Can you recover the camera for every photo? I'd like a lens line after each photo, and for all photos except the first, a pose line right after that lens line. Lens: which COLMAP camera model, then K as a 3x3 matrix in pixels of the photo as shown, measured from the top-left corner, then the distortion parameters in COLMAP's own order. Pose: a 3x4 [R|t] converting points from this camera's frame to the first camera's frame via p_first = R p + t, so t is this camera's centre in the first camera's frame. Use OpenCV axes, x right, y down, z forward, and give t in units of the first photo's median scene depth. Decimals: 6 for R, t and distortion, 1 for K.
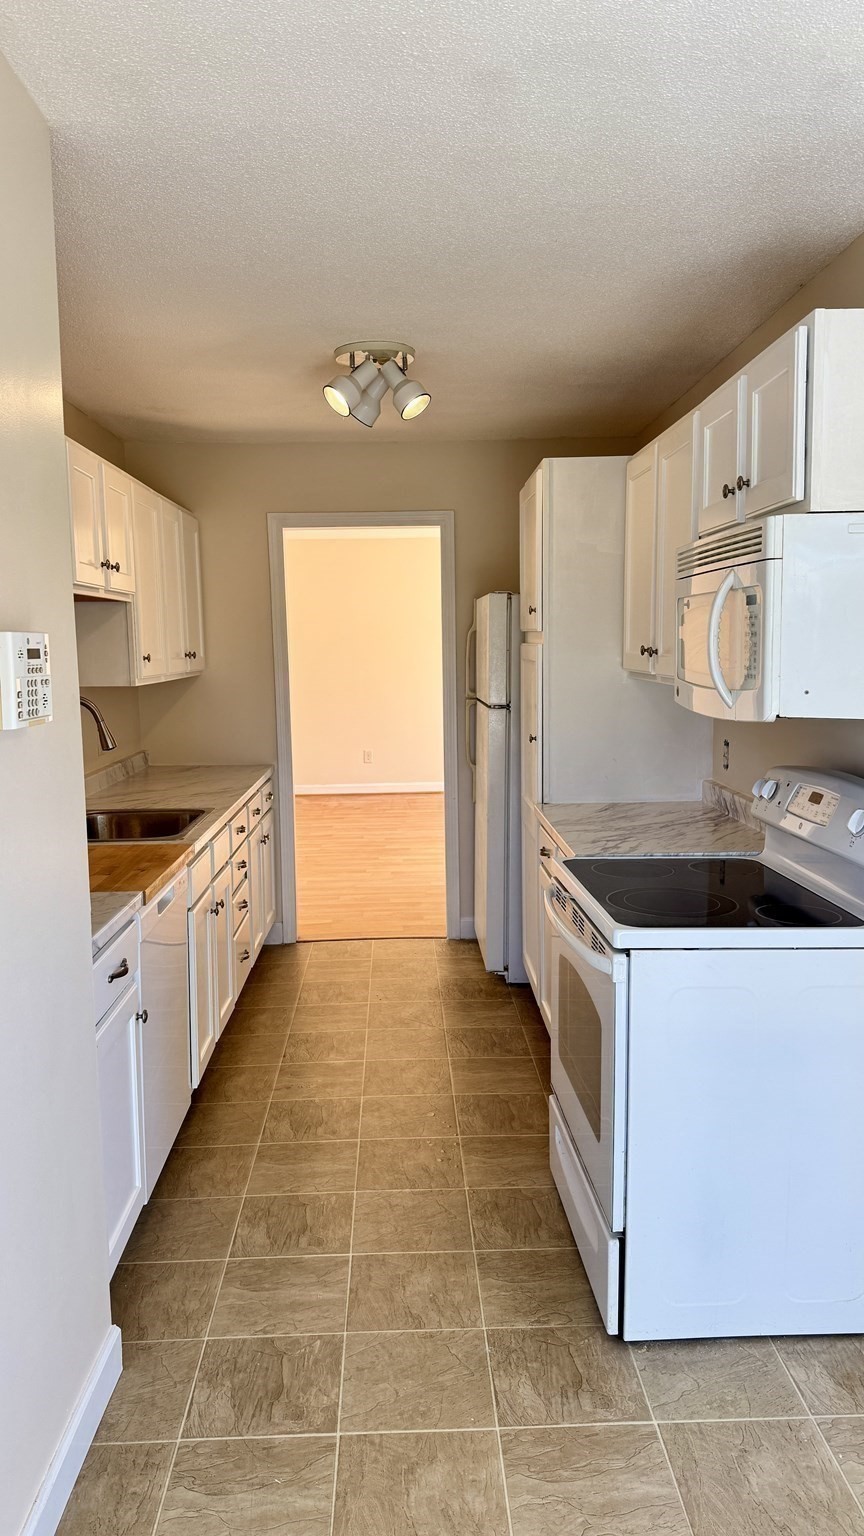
lens RADIAL K [[1061.5, 0, 427.1], [0, 1061.5, 769.6], [0, 0, 1]] dist [0.141937, -0.233264]
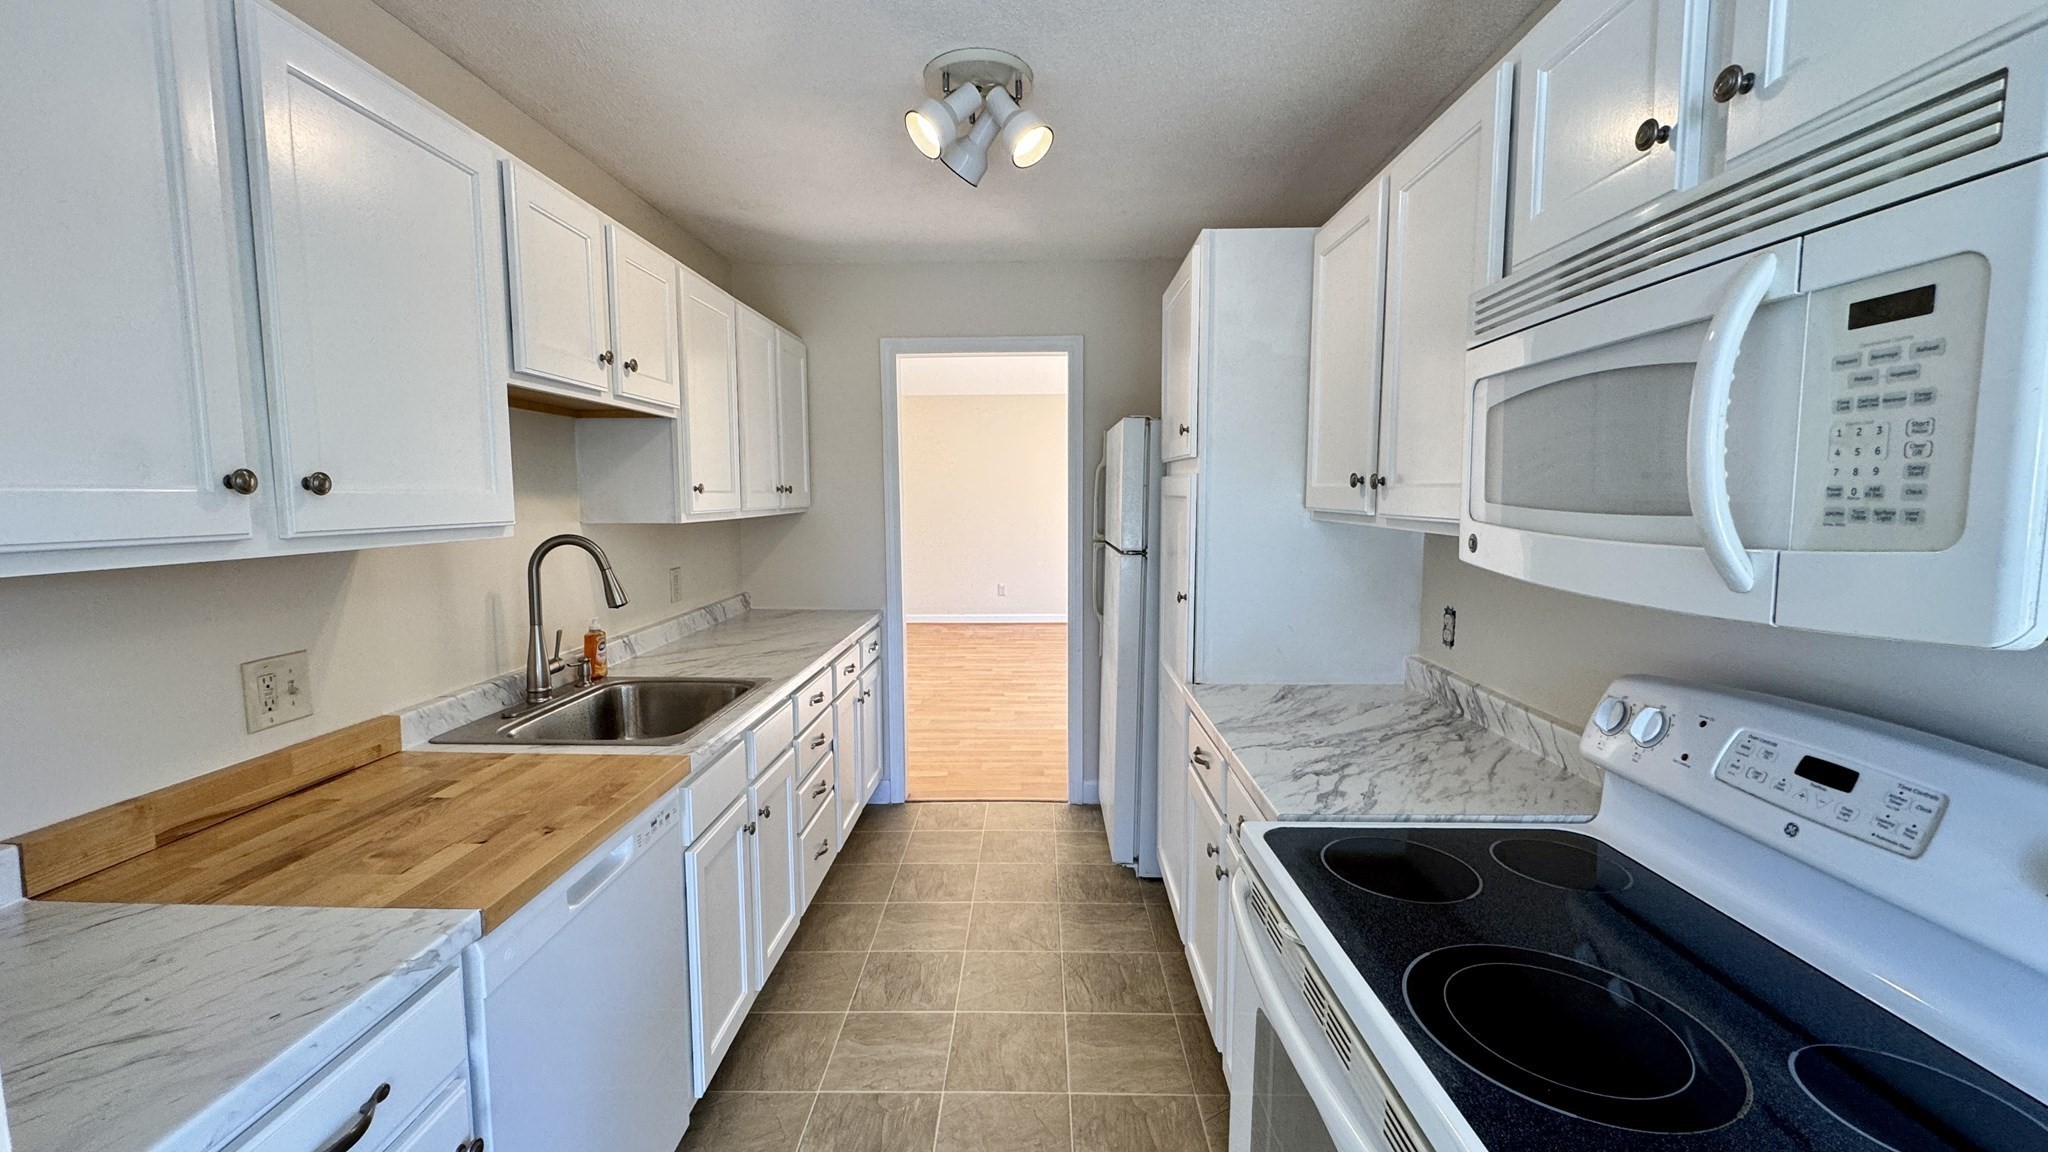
lens RADIAL K [[812.4, 0, 1022.0], [0, 812.4, 572.2], [0, 0, 1]] dist [-0.001627, -0.000138]
pose [[0.998778, 0.016379, -0.046618, 0.011876], [-0.017422, 0.999605, -0.022043, -0.033510], [0.046239, 0.022828, 0.998670, 0.423520]]
